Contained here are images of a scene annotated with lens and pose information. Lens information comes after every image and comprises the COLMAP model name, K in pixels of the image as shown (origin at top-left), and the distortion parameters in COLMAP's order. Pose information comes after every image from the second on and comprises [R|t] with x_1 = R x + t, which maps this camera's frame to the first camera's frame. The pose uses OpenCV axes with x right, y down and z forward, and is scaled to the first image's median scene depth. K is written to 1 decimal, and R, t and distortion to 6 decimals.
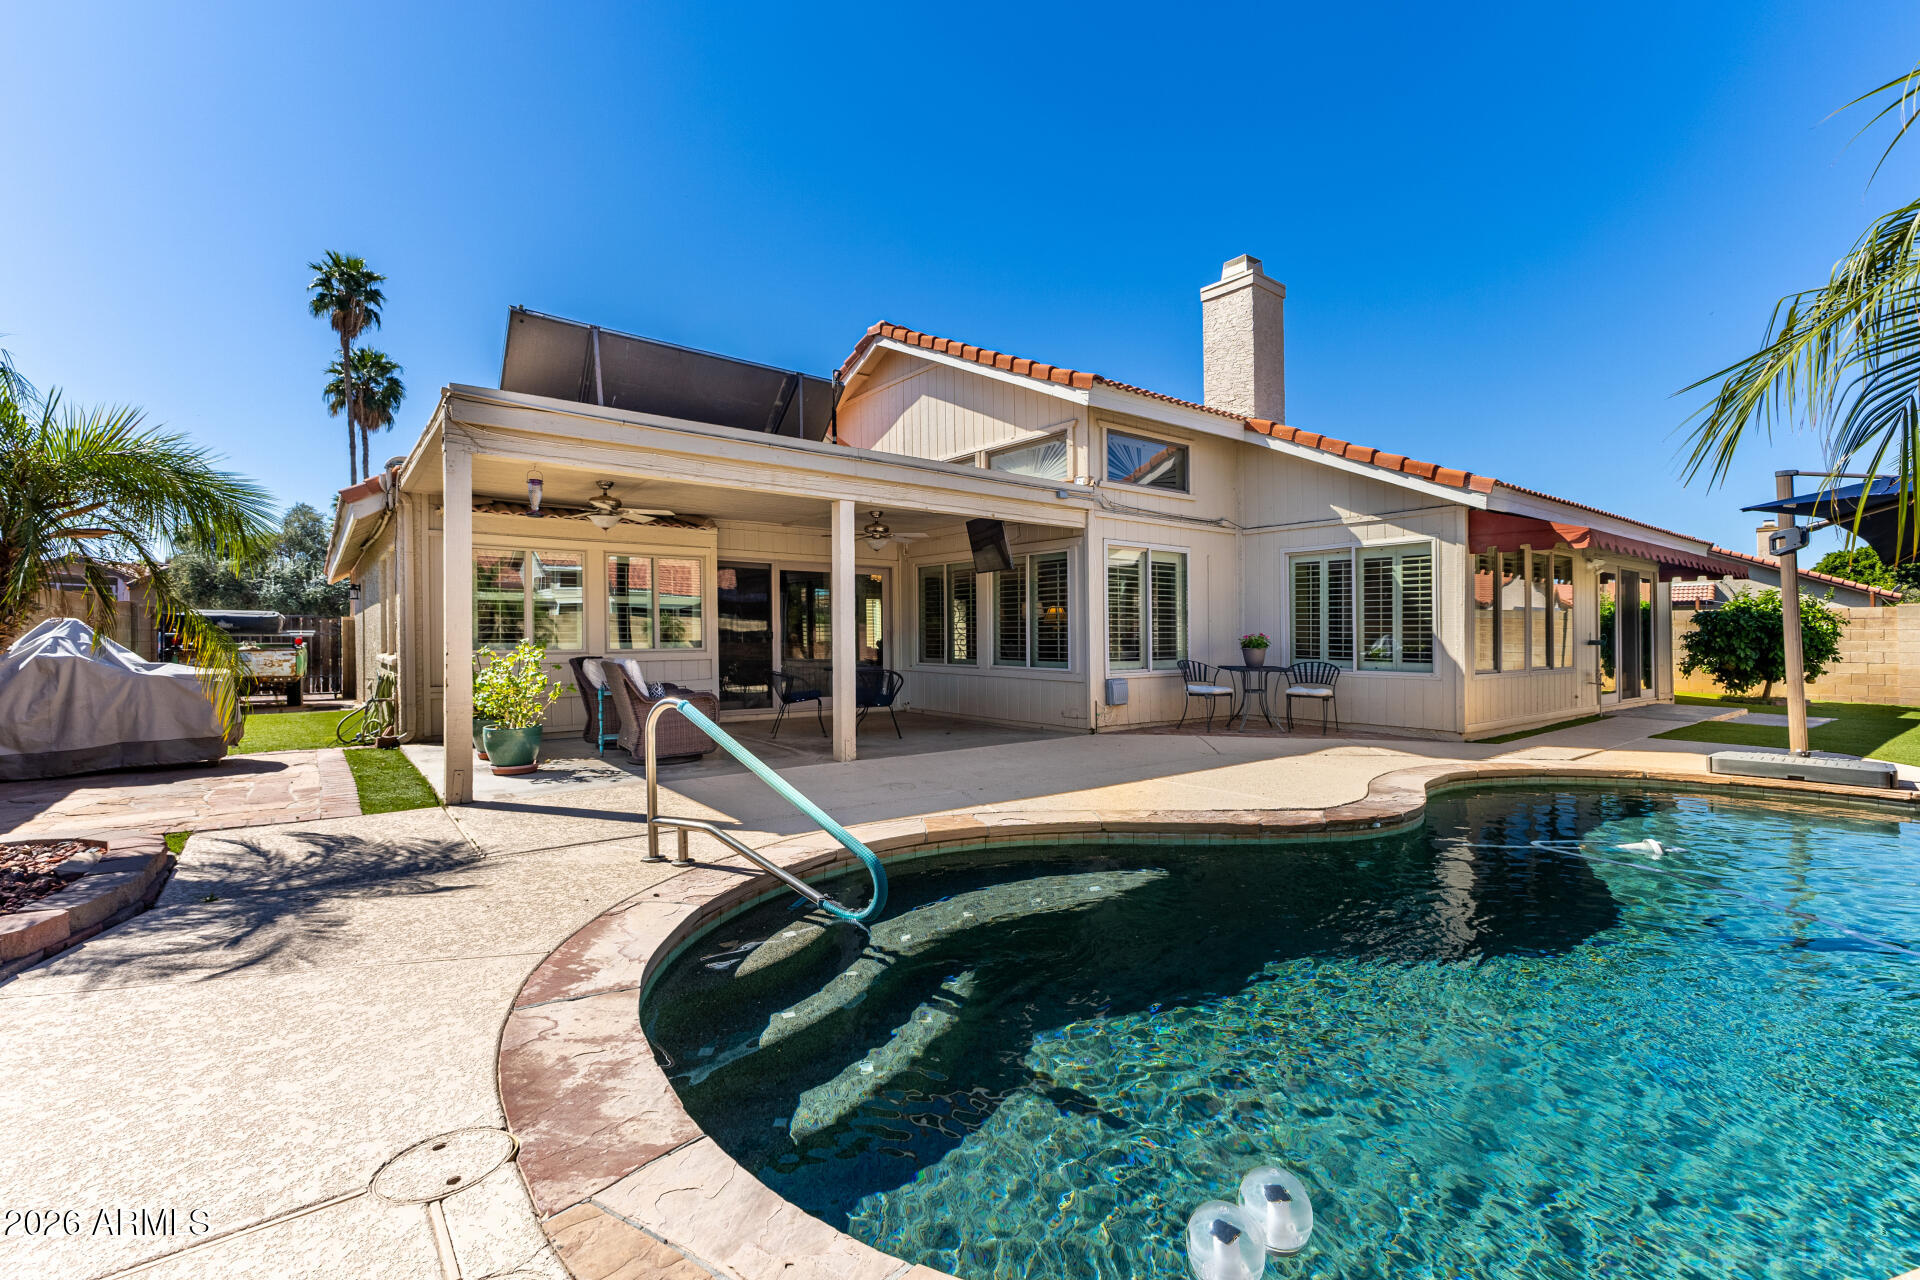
lens RADIAL K [[834.4, 0, 1000.1], [0, 834.4, 638.8], [0, 0, 1]] dist [0.010154, -0.003230]
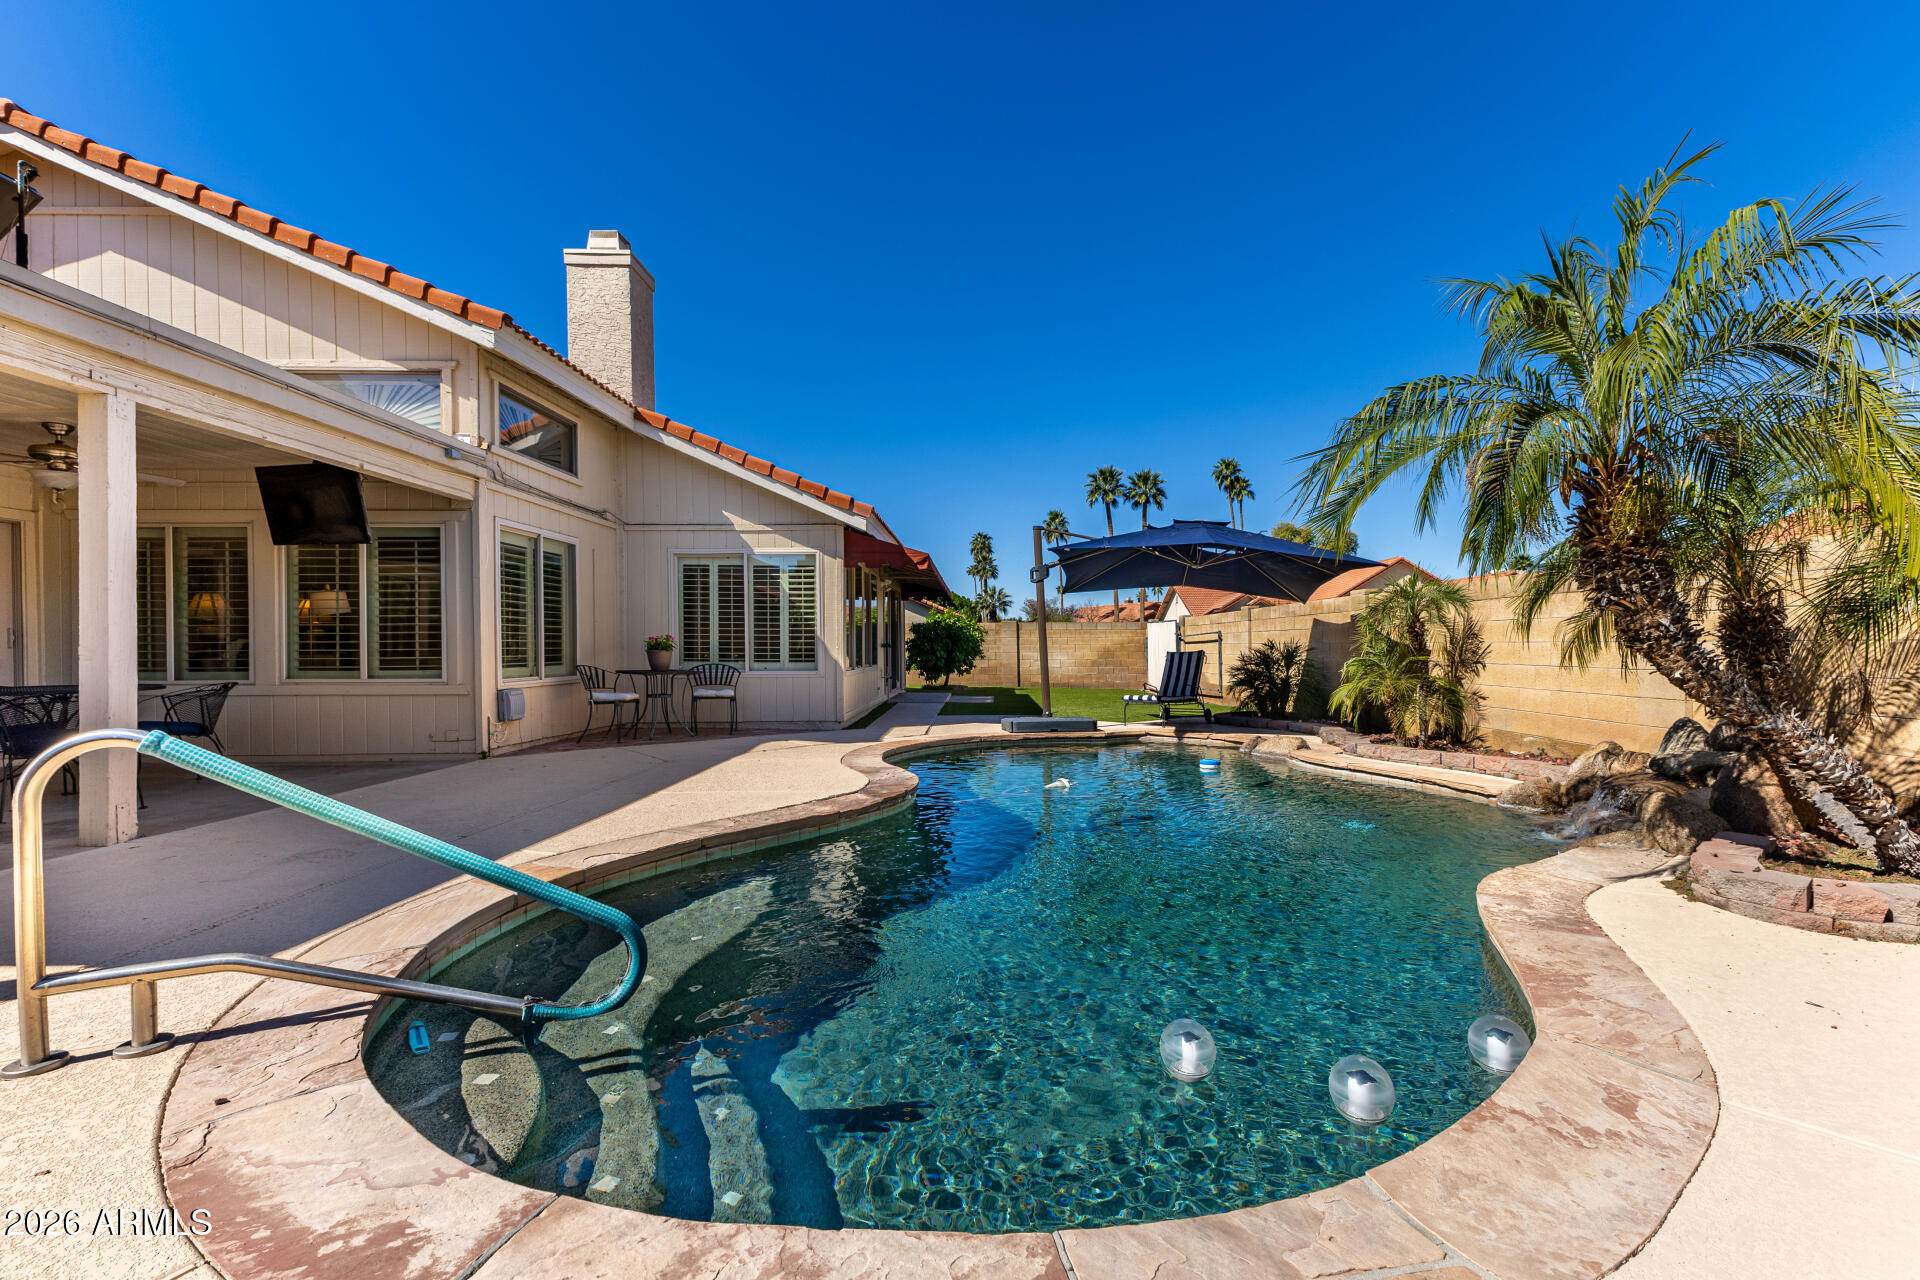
lens RADIAL K [[834.4, 0, 977.1], [0, 834.4, 641.3], [0, 0, 1]] dist [0.010154, -0.003230]
pose [[0.617208, 0.001955, 0.786797, -0.223679], [0.008033, 0.999929, -0.008786, 0.012173], [-0.786759, 0.011743, 0.617149, 0.128091]]
